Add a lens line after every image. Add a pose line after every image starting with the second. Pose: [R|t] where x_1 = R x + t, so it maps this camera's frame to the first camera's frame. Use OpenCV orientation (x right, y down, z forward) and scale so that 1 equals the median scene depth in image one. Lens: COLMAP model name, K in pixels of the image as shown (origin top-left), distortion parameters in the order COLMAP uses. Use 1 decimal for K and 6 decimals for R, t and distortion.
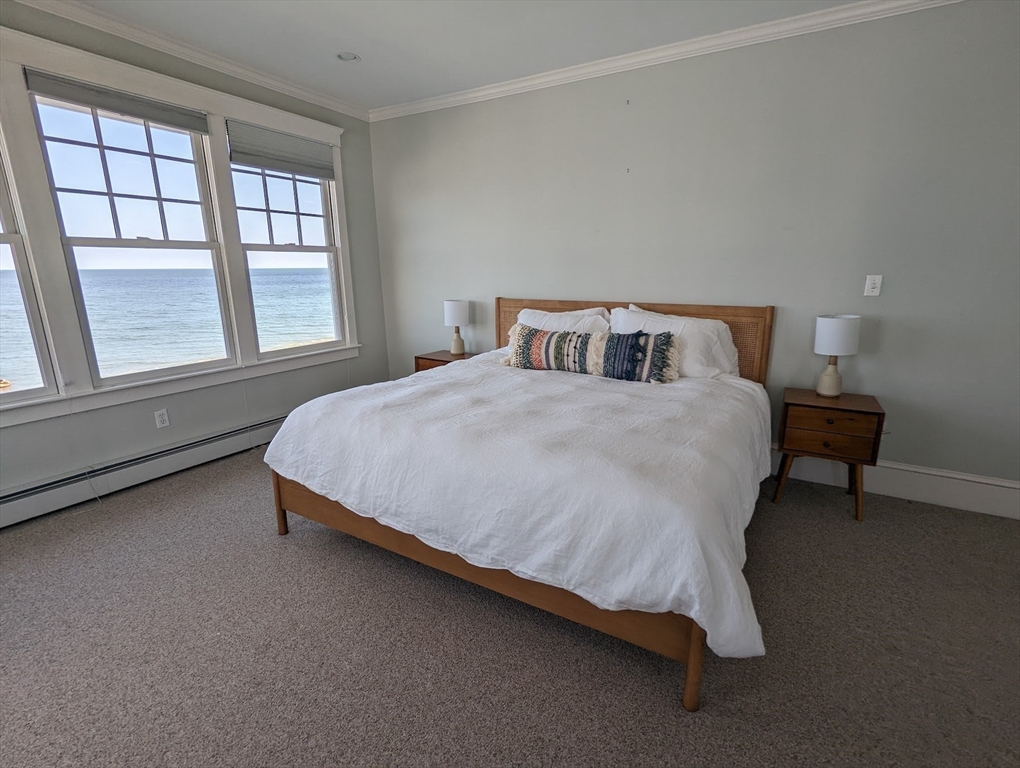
lens RADIAL K [[484.9, 0, 510.0], [0, 484.9, 384.0], [0, 0, 1]] dist [-0.004966, -0.000010]
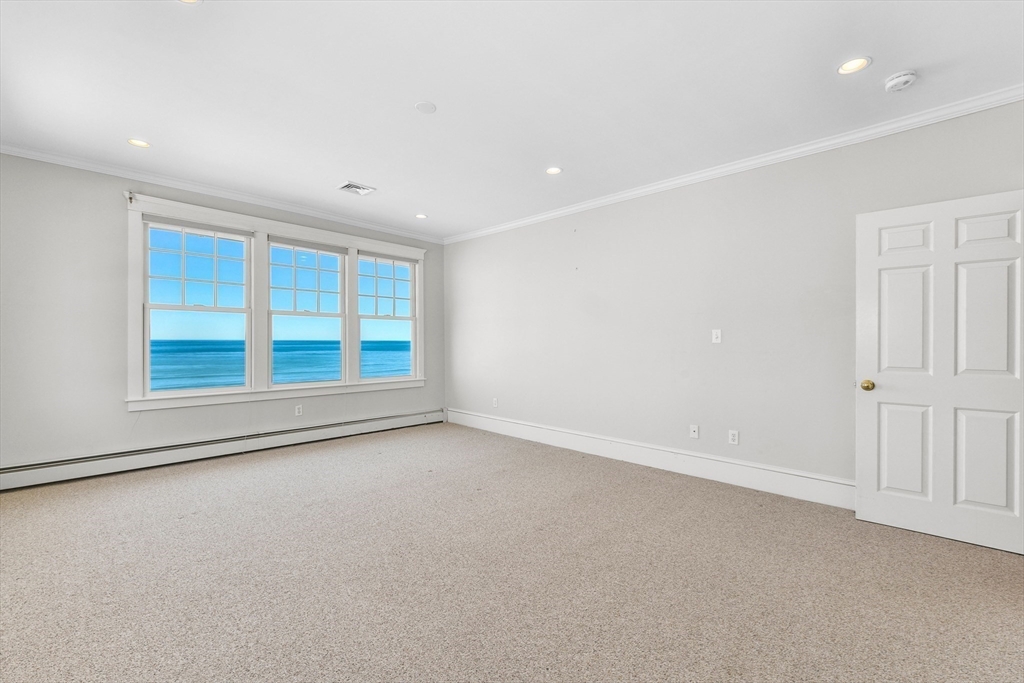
lens RADIAL K [[420.8, 0, 517.6], [0, 420.8, 342.4], [0, 0, 1]] dist [0.000630, -0.000528]
pose [[0.975686, 0.006537, -0.219074, 0.339503], [-0.056259, 0.973533, -0.221513, 0.110684], [0.211828, 0.228452, 0.950231, -0.295316]]
